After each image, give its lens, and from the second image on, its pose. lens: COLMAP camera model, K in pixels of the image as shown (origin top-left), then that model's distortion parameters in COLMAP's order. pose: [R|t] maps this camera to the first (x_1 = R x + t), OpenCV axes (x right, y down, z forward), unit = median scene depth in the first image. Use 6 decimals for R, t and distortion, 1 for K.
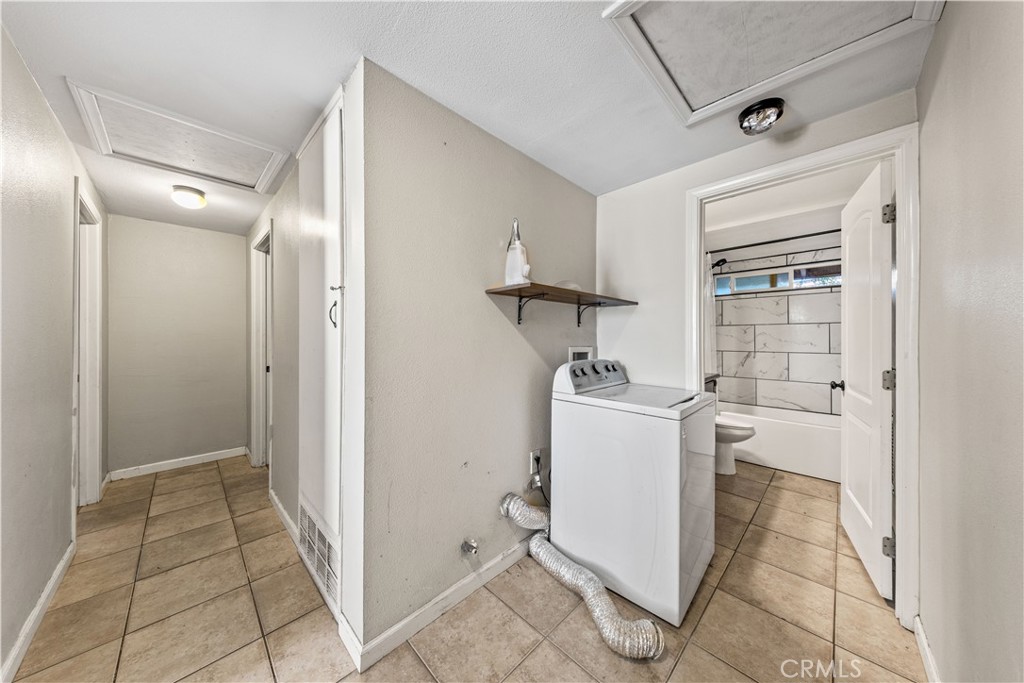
lens RADIAL K [[326.1, 0, 511.7], [0, 326.1, 338.3], [0, 0, 1]] dist [0.000994, -0.000054]
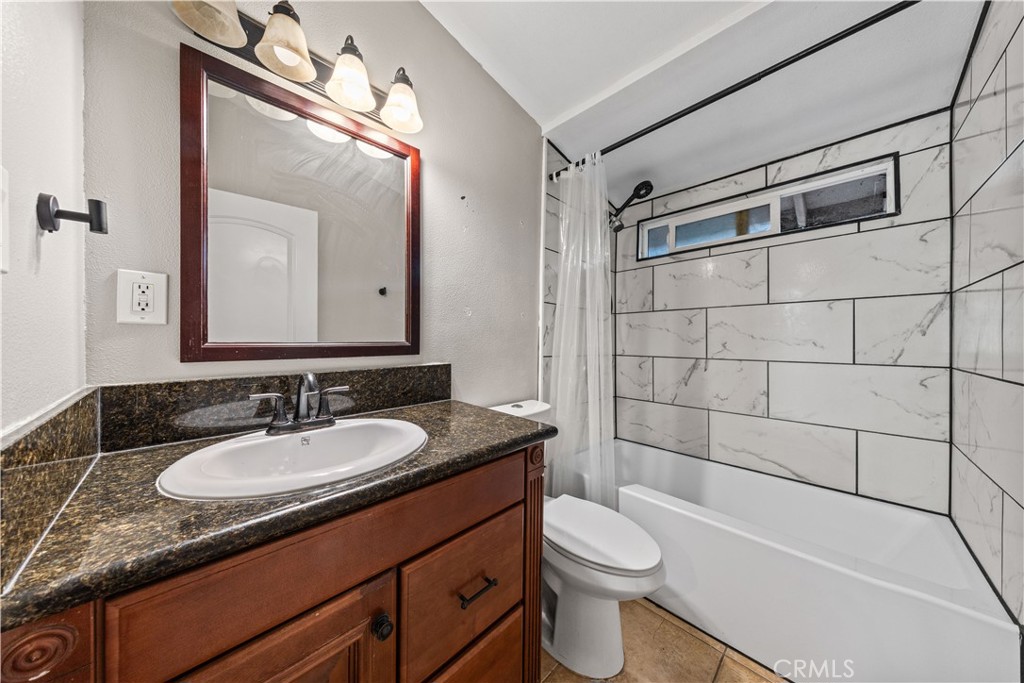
lens RADIAL K [[326.1, 0, 508.8], [0, 326.1, 340.2], [0, 0, 1]] dist [0.000994, -0.000054]
pose [[0.999816, 0.003822, -0.018797, 0.439413], [-0.003772, 0.999989, 0.002722, 0.010914], [0.018807, -0.002651, 0.999820, 0.470418]]
